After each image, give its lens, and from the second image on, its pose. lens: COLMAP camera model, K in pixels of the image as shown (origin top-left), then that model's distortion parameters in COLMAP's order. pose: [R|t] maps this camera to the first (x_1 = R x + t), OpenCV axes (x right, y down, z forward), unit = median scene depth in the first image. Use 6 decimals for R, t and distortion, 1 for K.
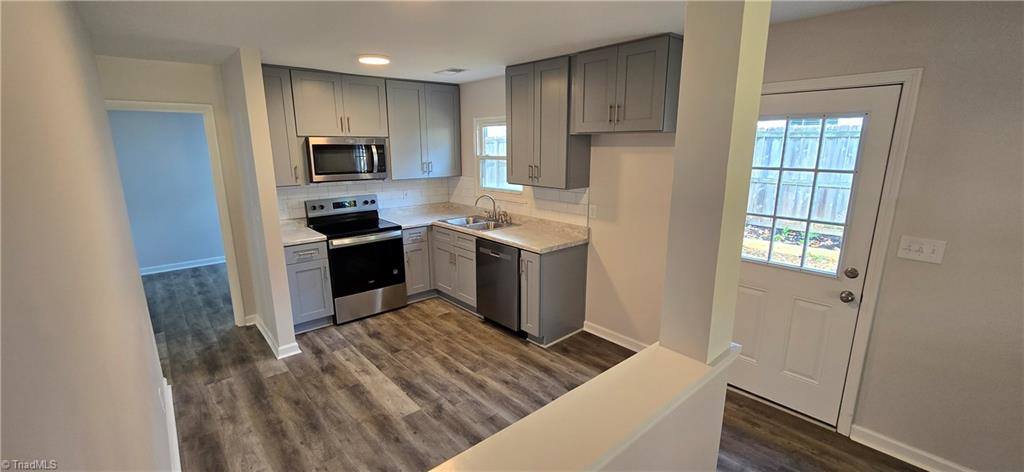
lens RADIAL K [[421.9, 0, 511.8], [0, 421.9, 236.2], [0, 0, 1]] dist [0.000230, 0.000028]
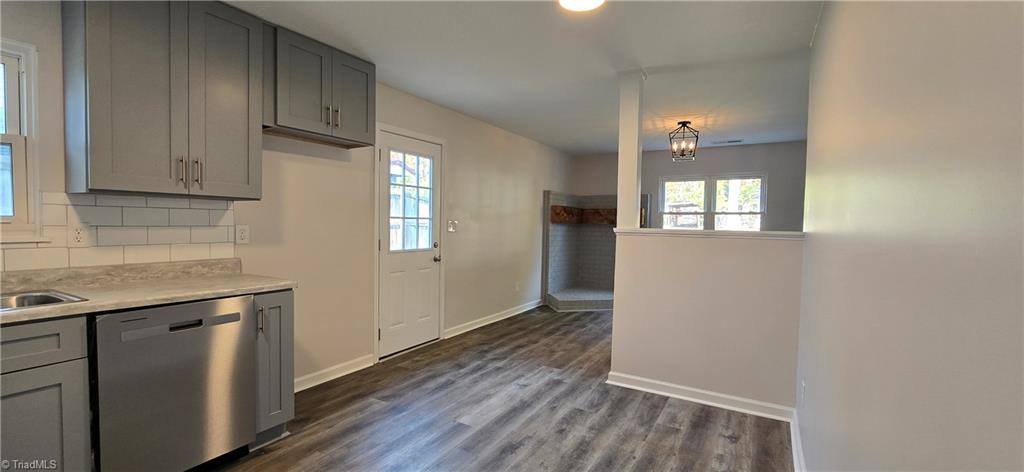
lens RADIAL K [[421.9, 0, 510.5], [0, 421.9, 237.2], [0, 0, 1]] dist [0.000230, 0.000028]
pose [[-0.302842, -0.036549, 0.952340, -0.870795], [0.188048, 0.977328, 0.097307, -0.052009], [-0.934304, 0.208554, -0.289103, 1.071746]]
